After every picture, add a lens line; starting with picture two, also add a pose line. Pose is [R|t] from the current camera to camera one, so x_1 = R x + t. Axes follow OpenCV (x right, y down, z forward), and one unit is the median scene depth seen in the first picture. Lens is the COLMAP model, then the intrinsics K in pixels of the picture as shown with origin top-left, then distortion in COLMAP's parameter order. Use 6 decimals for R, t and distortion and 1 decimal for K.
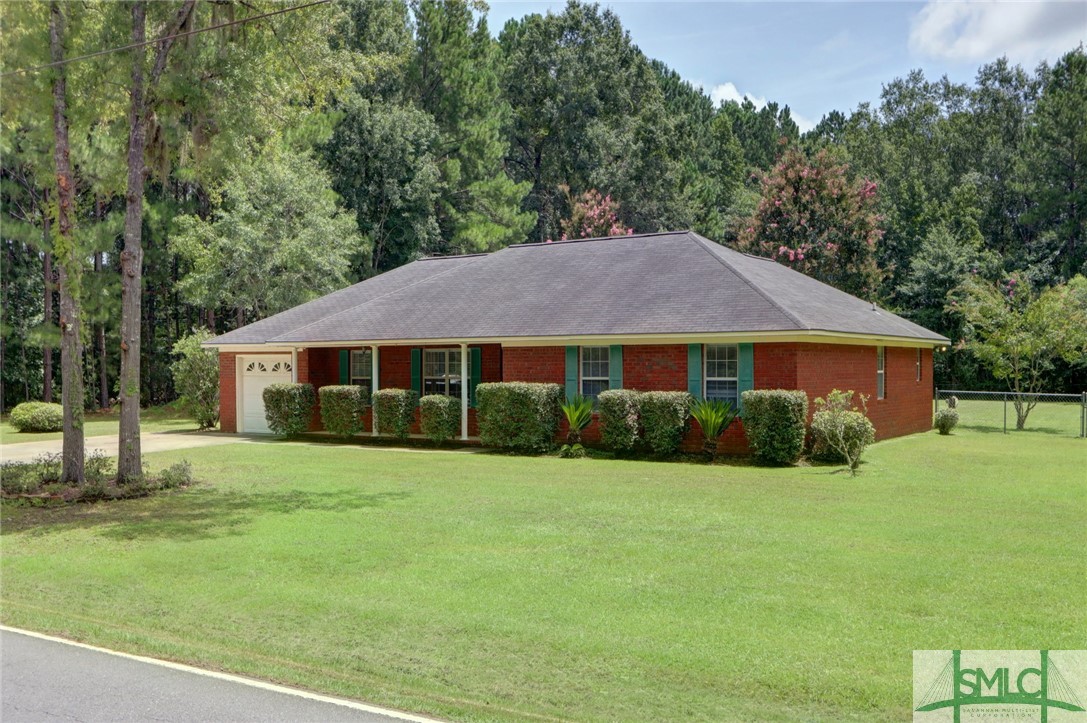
lens RADIAL K [[1134.0, 0, 550.1], [0, 1134.0, 362.4], [0, 0, 1]] dist [-0.080837, 0.000000]
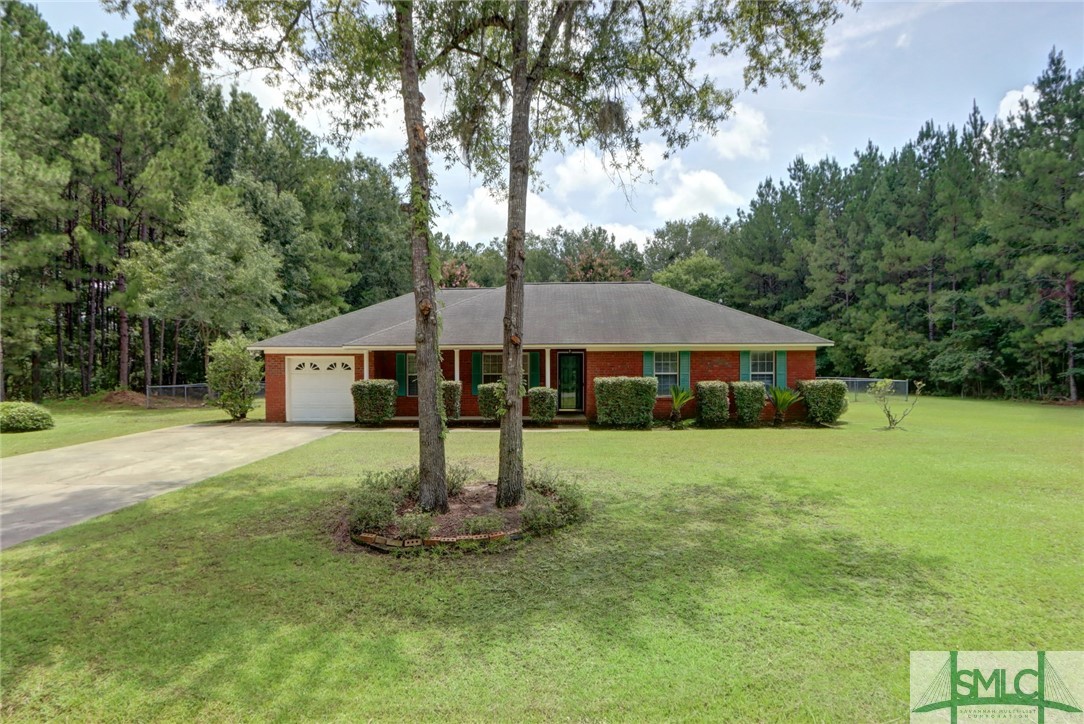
lens RADIAL K [[503.4, 0, 536.9], [0, 503.4, 371.5], [0, 0, 1]] dist [-0.000348, 0.000310]
pose [[0.843176, -0.004695, 0.537617, -0.381139], [-0.000742, 0.999951, 0.009895, 0.004544], [-0.537637, -0.008742, 0.843131, 0.457803]]
